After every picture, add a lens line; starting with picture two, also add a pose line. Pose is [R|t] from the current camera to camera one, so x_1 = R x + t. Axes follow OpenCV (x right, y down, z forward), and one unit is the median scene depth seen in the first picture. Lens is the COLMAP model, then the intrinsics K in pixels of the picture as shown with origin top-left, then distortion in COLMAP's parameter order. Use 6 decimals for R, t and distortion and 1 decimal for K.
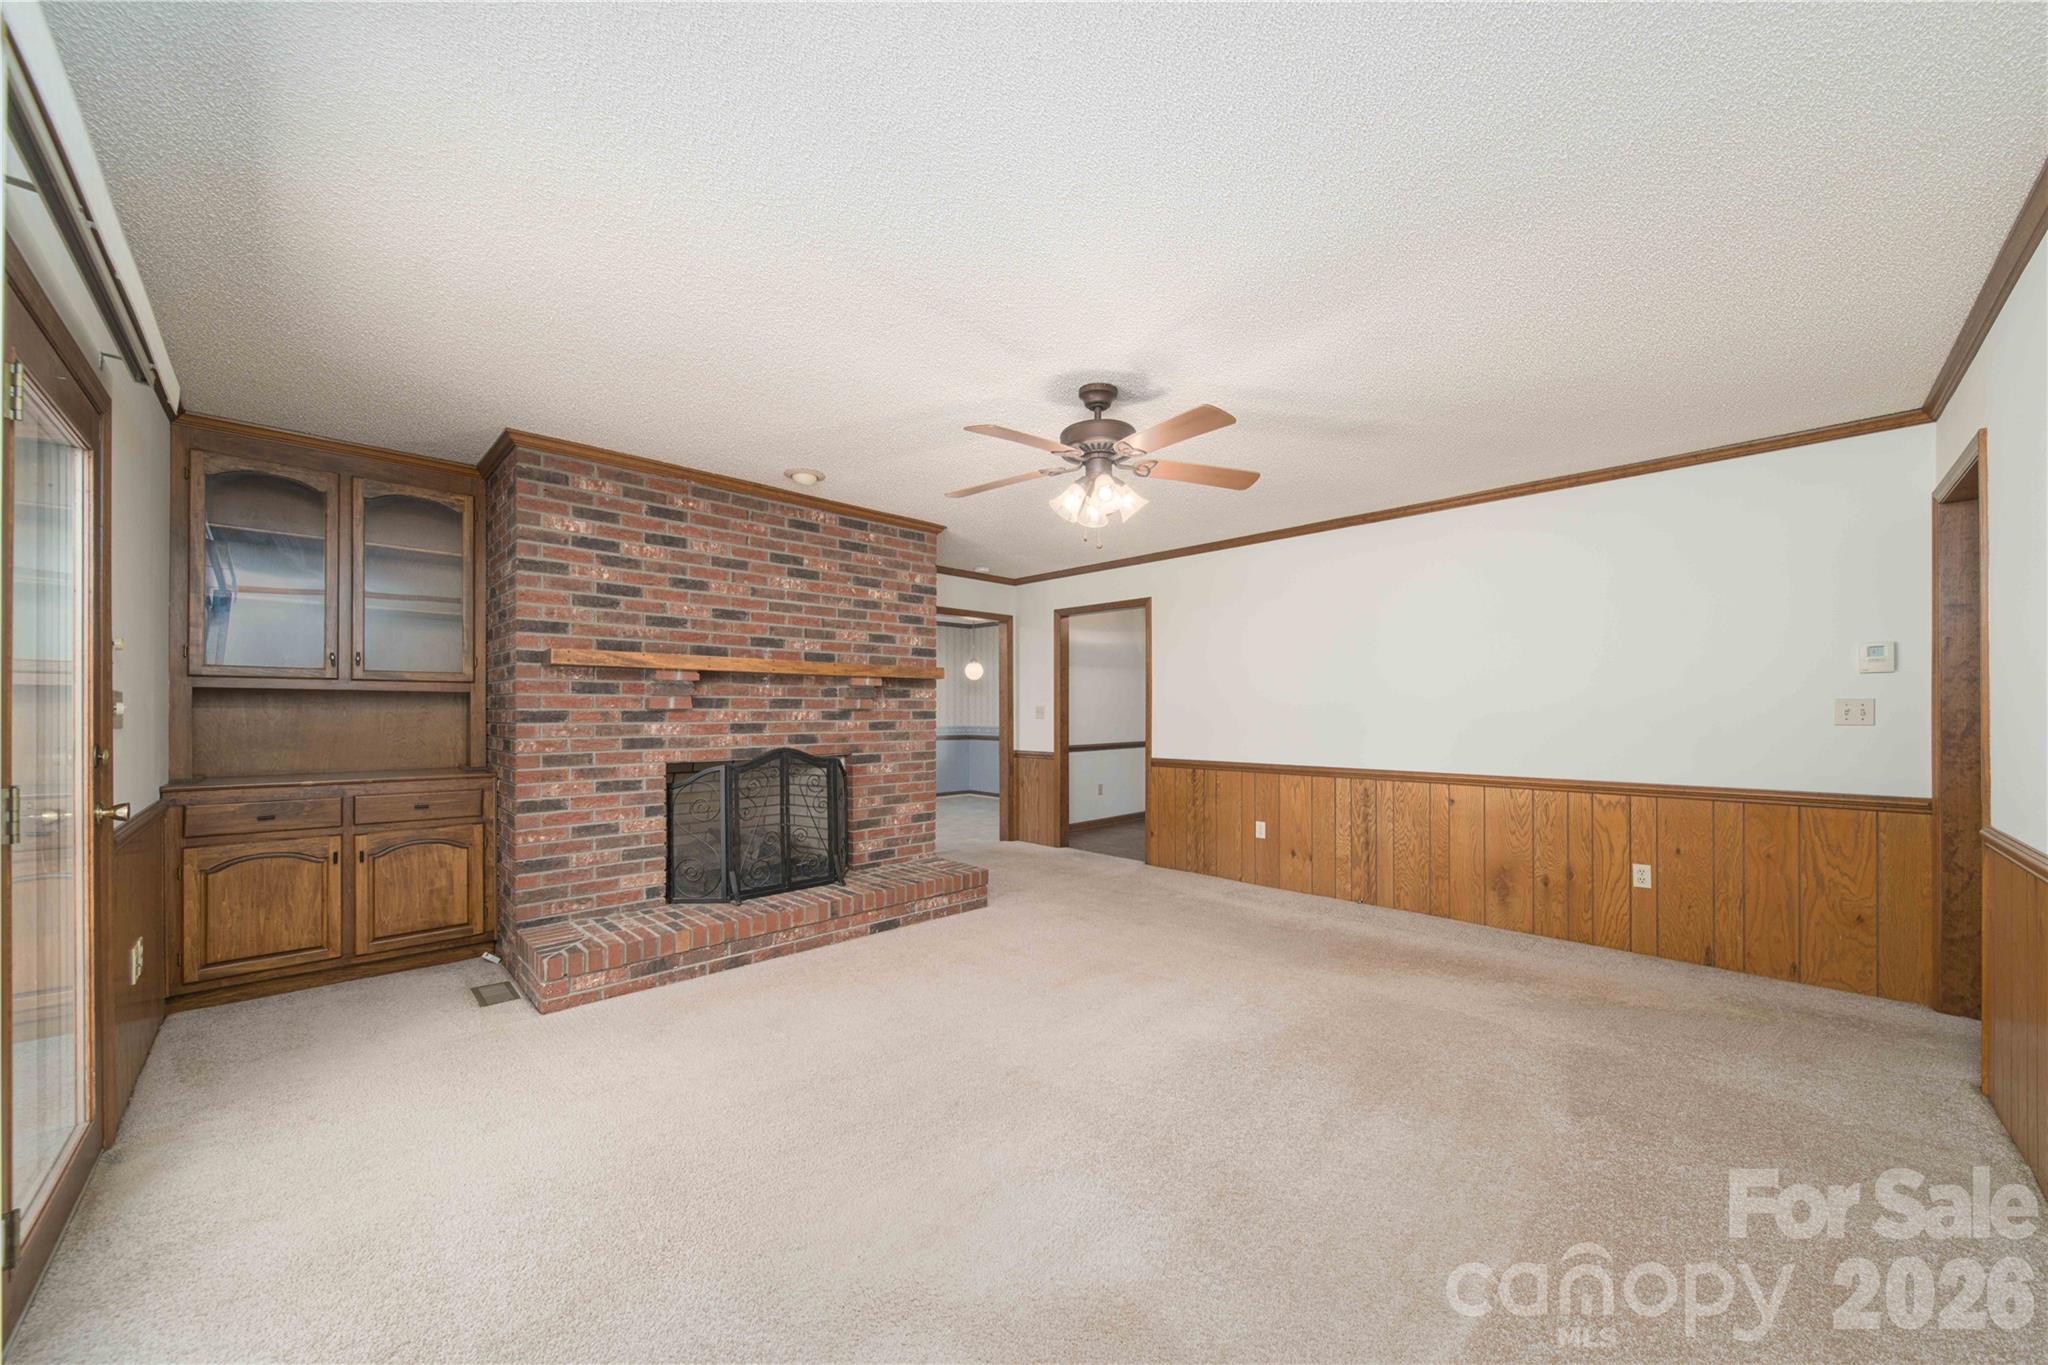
lens RADIAL K [[719.0, 0, 1032.6], [0, 719.0, 709.4], [0, 0, 1]] dist [-0.000847, -0.001870]
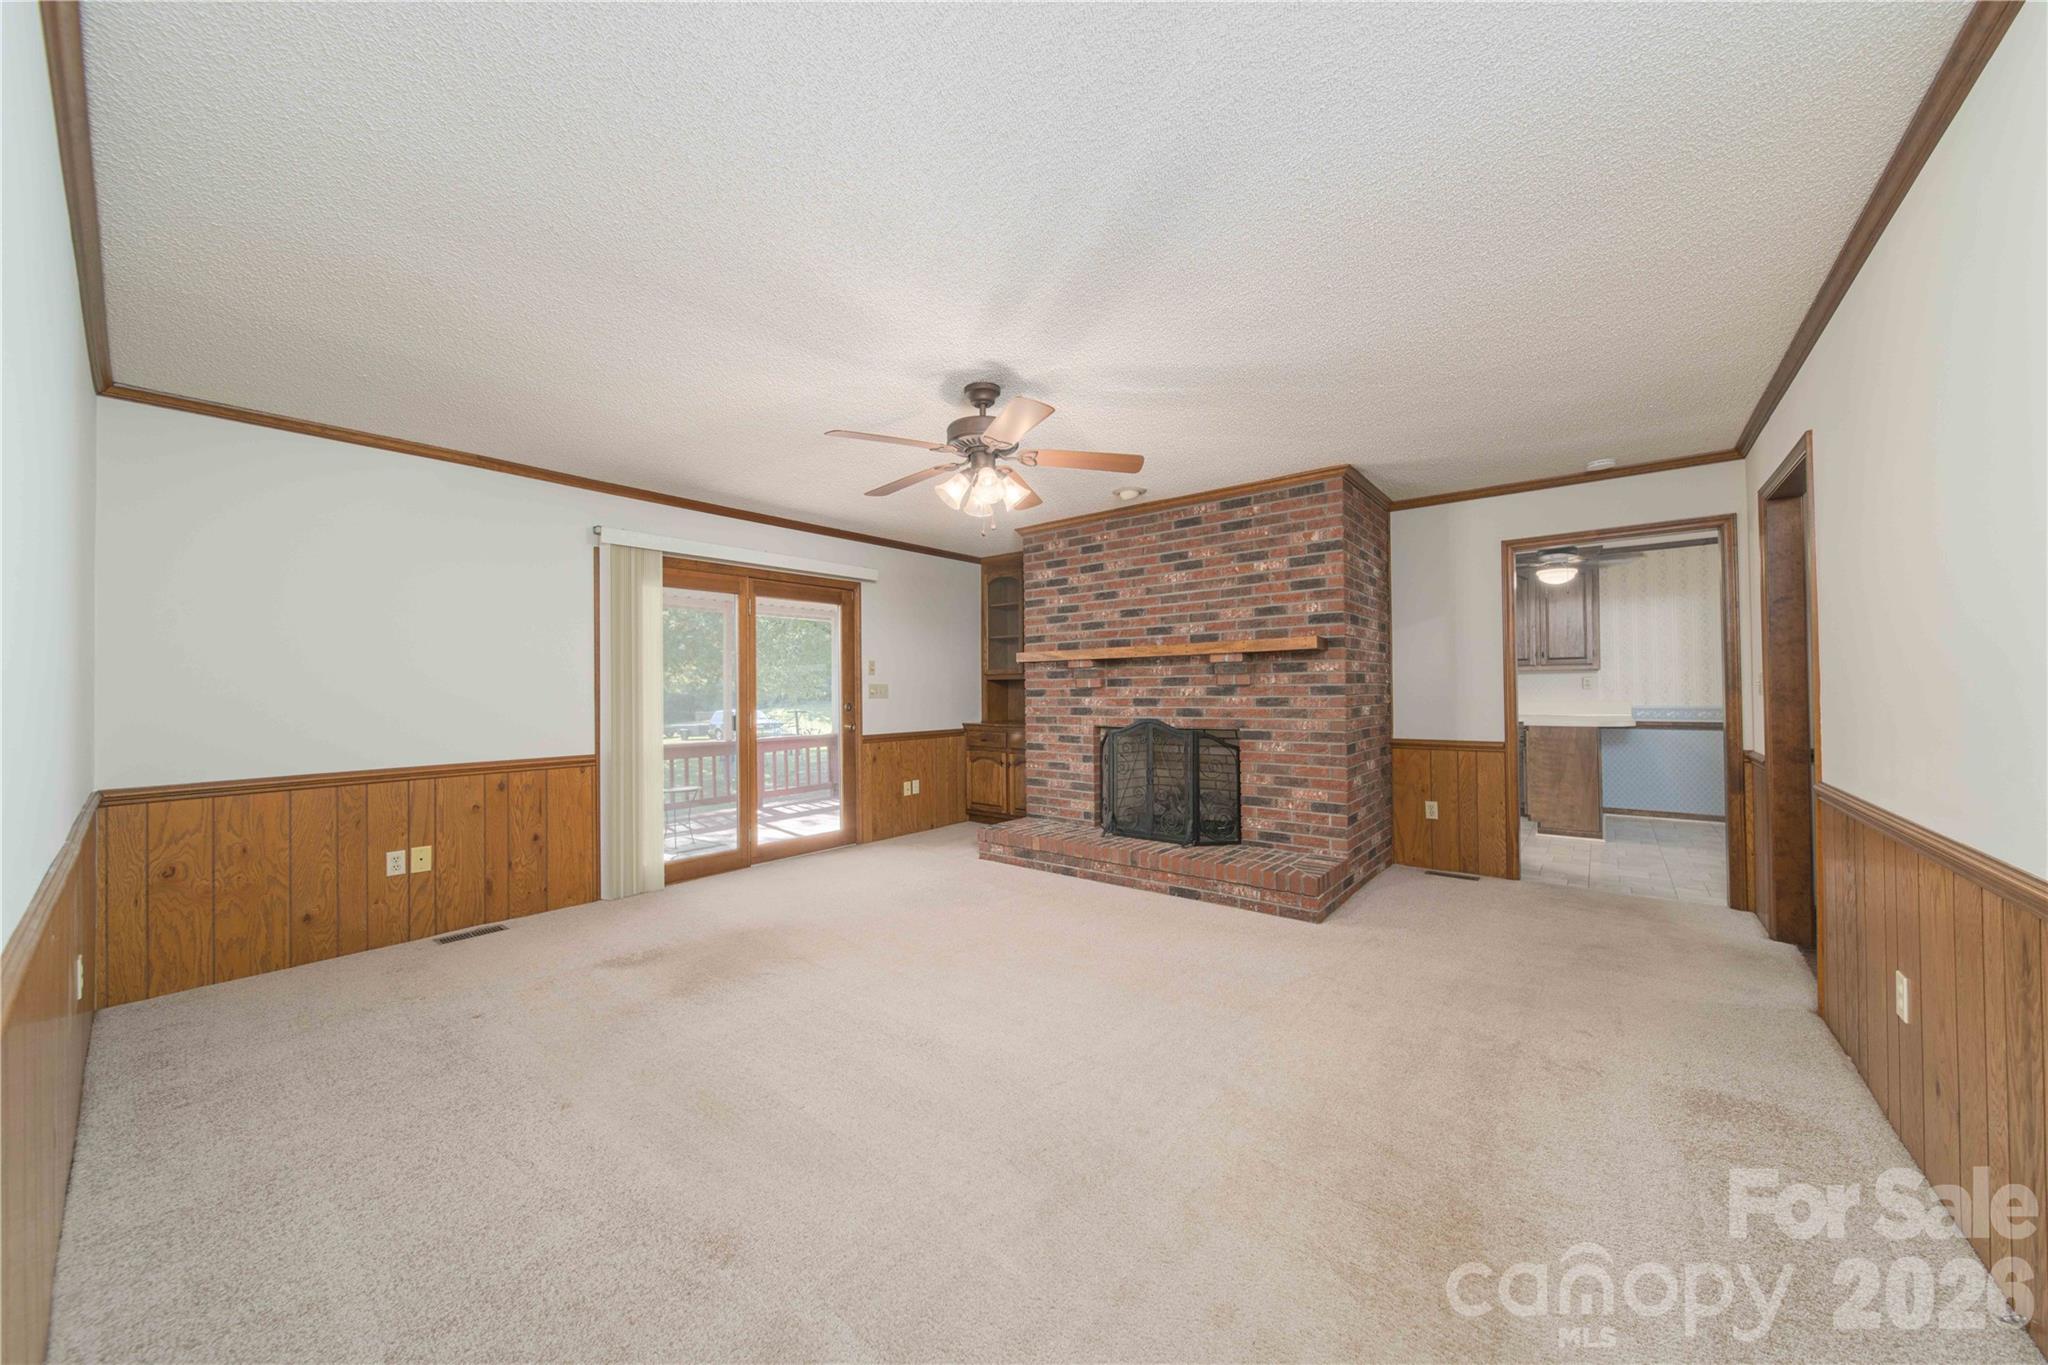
lens RADIAL K [[719.0, 0, 1031.8], [0, 719.0, 682.2], [0, 0, 1]] dist [-0.000847, -0.001870]
pose [[0.121791, -0.013725, -0.992461, 0.810976], [0.014975, 0.999816, -0.011989, 0.003740], [0.992443, -0.013402, 0.121974, 0.655655]]
